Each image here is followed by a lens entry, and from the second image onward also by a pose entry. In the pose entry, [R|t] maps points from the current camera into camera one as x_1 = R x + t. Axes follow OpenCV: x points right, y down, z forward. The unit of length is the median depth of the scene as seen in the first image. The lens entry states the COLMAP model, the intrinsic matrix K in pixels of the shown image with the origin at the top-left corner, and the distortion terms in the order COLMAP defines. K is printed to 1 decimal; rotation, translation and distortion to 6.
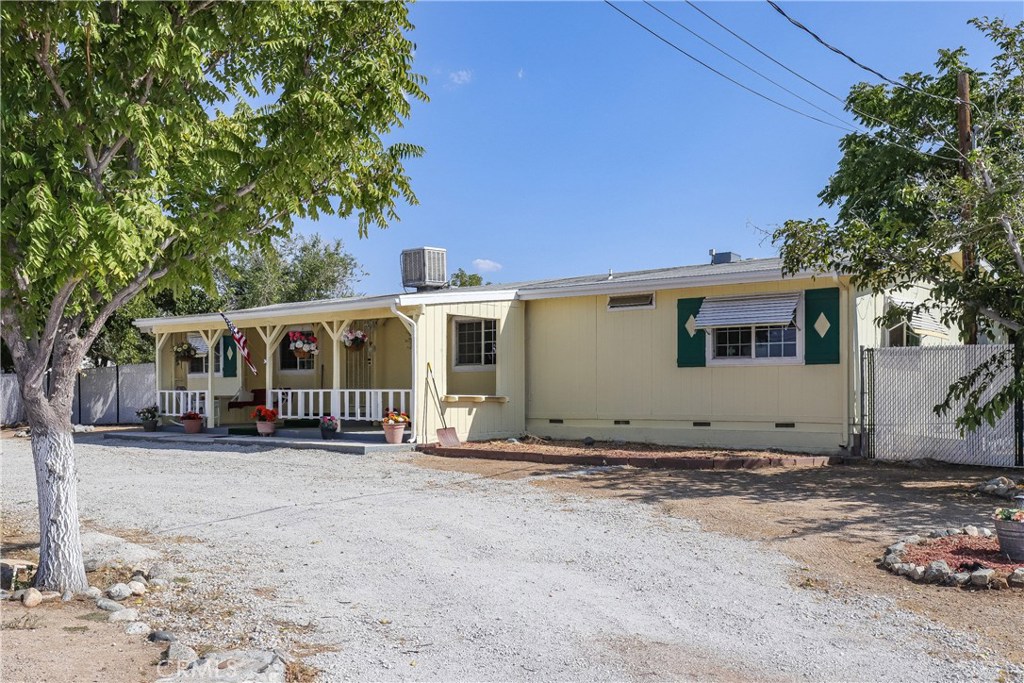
lens RADIAL K [[1065.6, 0, 513.1], [0, 1065.6, 338.1], [0, 0, 1]] dist [0.098802, 0.000000]
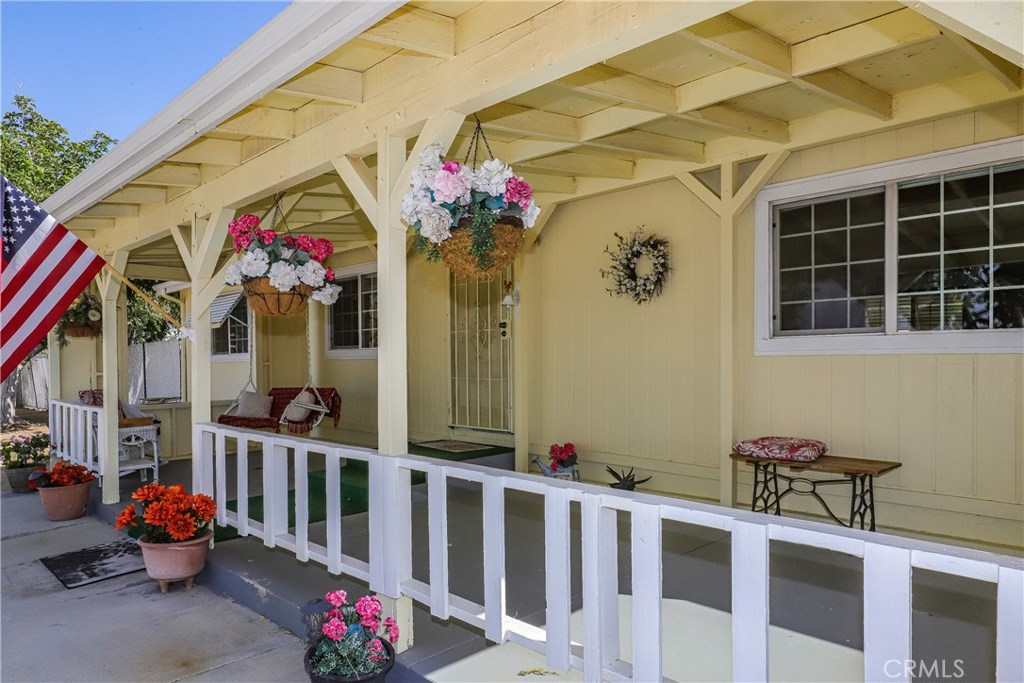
lens RADIAL K [[699.7, 0, 512.1], [0, 699.7, 347.3], [0, 0, 1]] dist [0.003788, 0.000665]
pose [[0.996430, -0.011408, -0.083651, -0.129172], [0.014870, 0.999053, 0.040884, 0.021097], [0.083105, -0.041982, 0.995656, 0.861314]]
